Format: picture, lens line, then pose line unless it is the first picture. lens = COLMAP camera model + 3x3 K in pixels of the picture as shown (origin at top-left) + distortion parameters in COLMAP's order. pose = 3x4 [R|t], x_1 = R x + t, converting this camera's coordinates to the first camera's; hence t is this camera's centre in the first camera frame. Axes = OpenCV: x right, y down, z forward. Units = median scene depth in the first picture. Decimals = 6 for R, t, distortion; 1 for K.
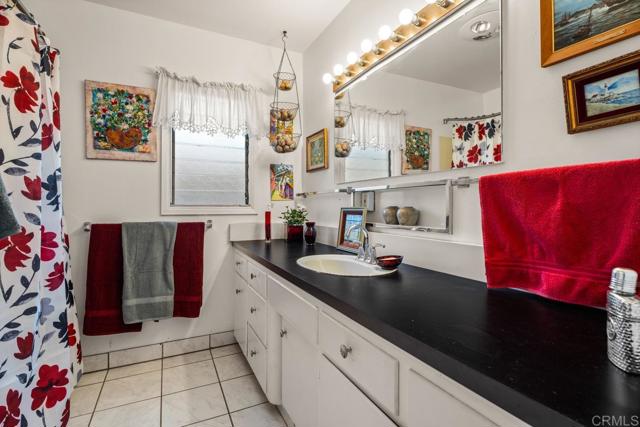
lens RADIAL K [[306.5, 0, 320.0], [0, 306.5, 213.5], [0, 0, 1]] dist [0.000016, -0.000003]
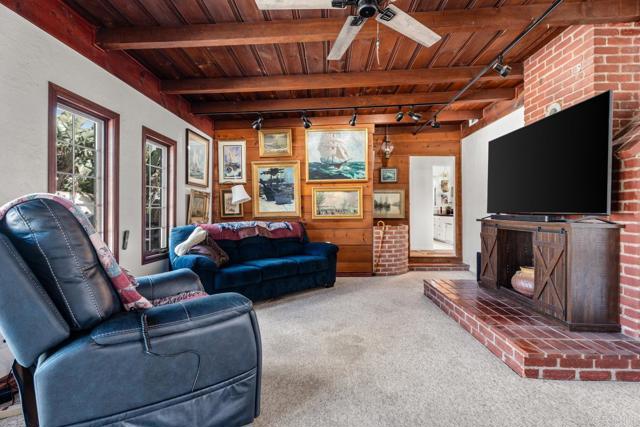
lens RADIAL K [[291.3, 0, 318.3], [0, 291.3, 210.5], [0, 0, 1]] dist [-0.000401, -0.000166]
pose [[0.876866, -0.005665, -0.480702, 0.258505], [0.001074, 0.999951, -0.009826, 0.076202], [0.480734, 0.008100, 0.876829, -3.150301]]
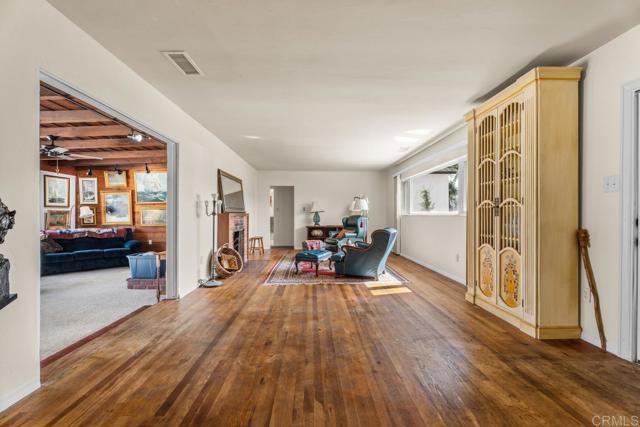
lens RADIAL K [[281.1, 0, 320.0], [0, 281.1, 213.5], [0, 0, 1]] dist [0.000337, 0.000134]
pose [[0.905102, -0.004068, -0.425174, 2.317952], [0.001141, 0.999974, -0.007139, 0.000401], [0.425192, 0.005977, 0.905083, -3.387078]]
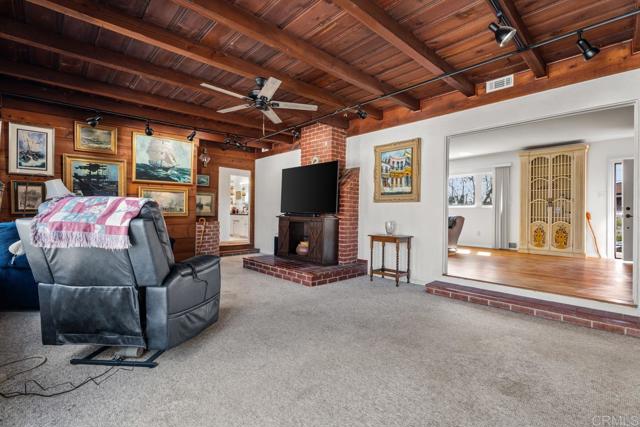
lens RADIAL K [[281.1, 0, 320.0], [0, 281.1, 213.5], [0, 0, 1]] dist [0.000337, 0.000134]
pose [[0.958482, 0.011109, 0.284937, -0.037155], [-0.011314, 0.999936, -0.000925, 0.082629], [-0.284929, -0.002337, 0.958546, -3.753340]]
